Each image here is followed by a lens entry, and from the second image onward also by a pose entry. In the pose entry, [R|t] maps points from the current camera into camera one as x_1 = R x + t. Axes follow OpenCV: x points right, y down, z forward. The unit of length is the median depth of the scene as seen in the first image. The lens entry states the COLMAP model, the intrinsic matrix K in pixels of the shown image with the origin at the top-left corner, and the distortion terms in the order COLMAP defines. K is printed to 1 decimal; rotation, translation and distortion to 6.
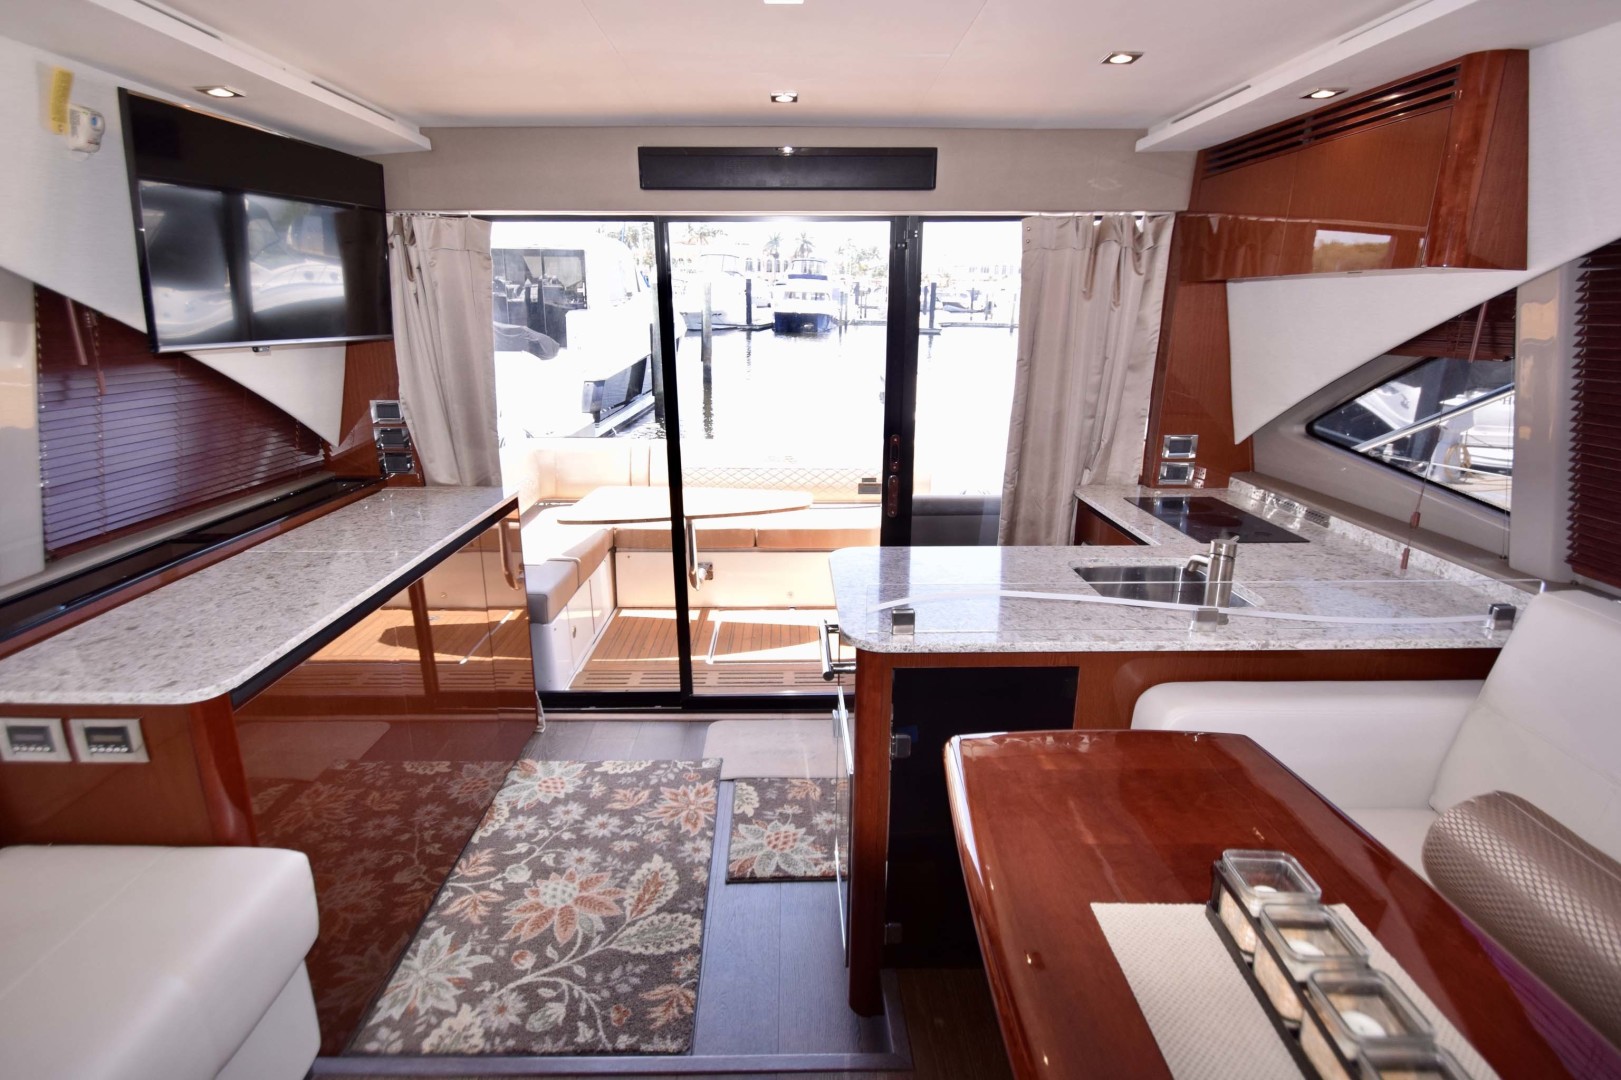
lens RADIAL K [[780.6, 0, 800.2], [0, 780.6, 516.4], [0, 0, 1]] dist [0.035532, -0.034328]
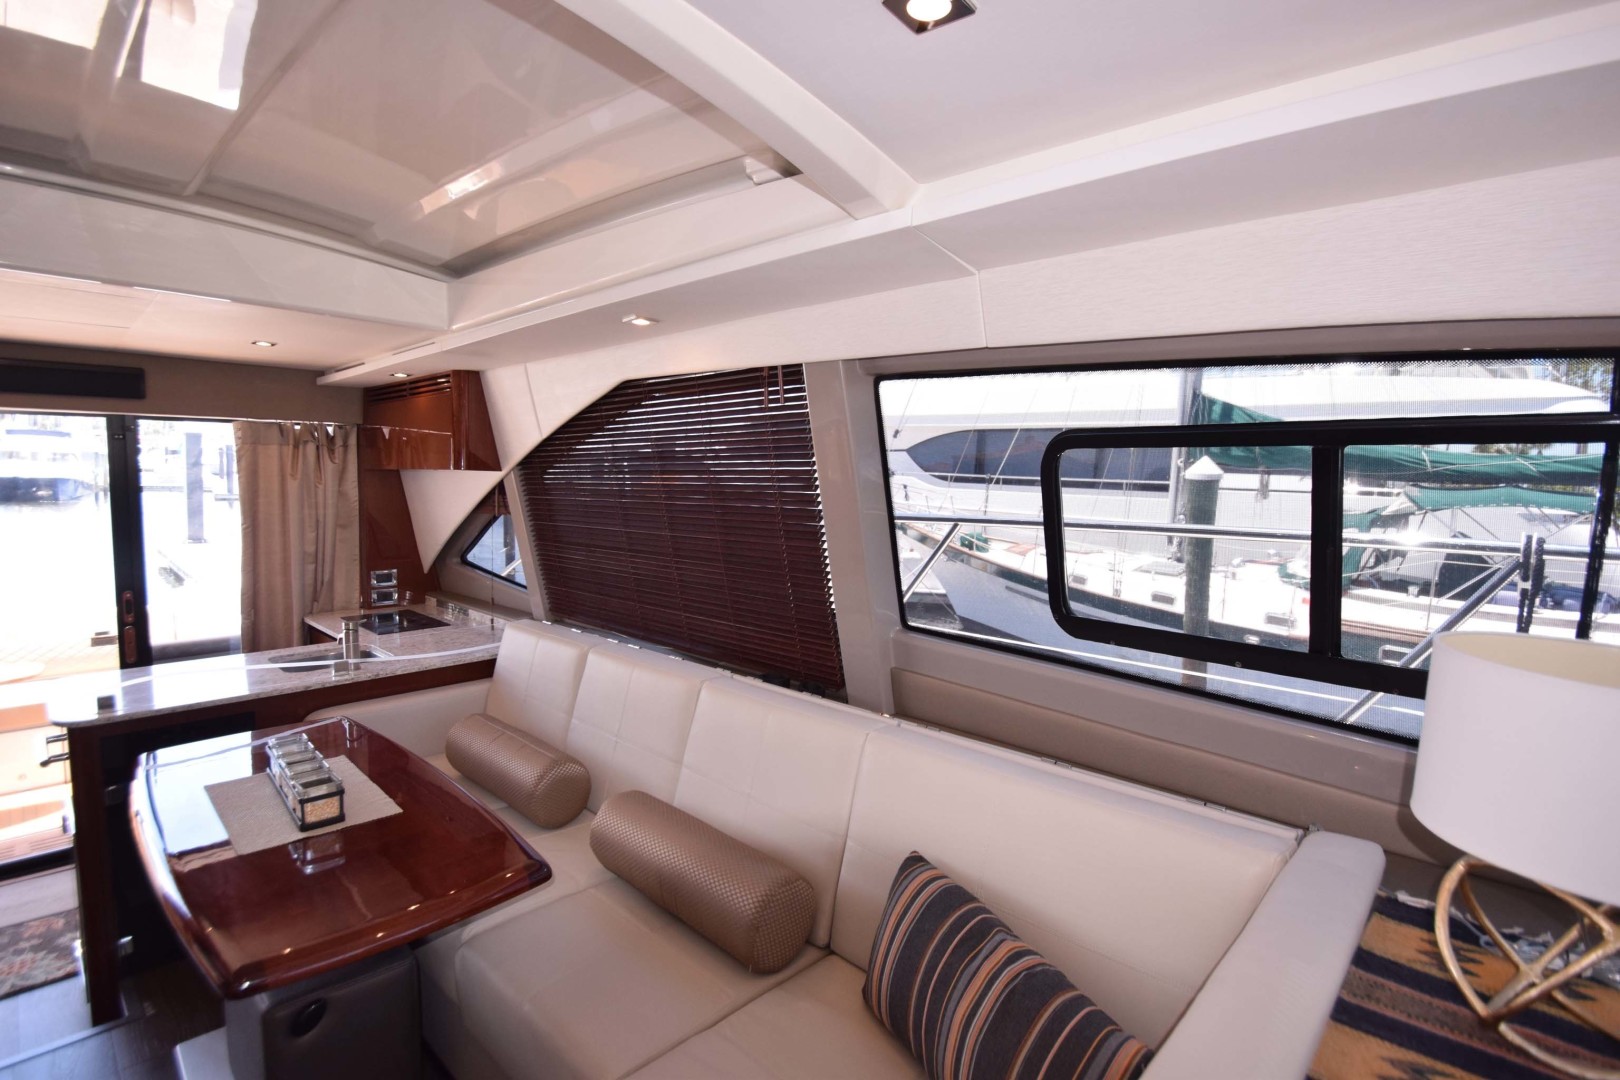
lens RADIAL K [[780.1, 0, 799.7], [0, 780.1, 516.5], [0, 0, 1]] dist [0.035532, -0.034328]
pose [[0.714269, -0.035393, 0.698976, 0.030070], [0.174659, 0.976135, -0.129054, 0.147558], [-0.677727, 0.214261, 0.703404, -0.683560]]
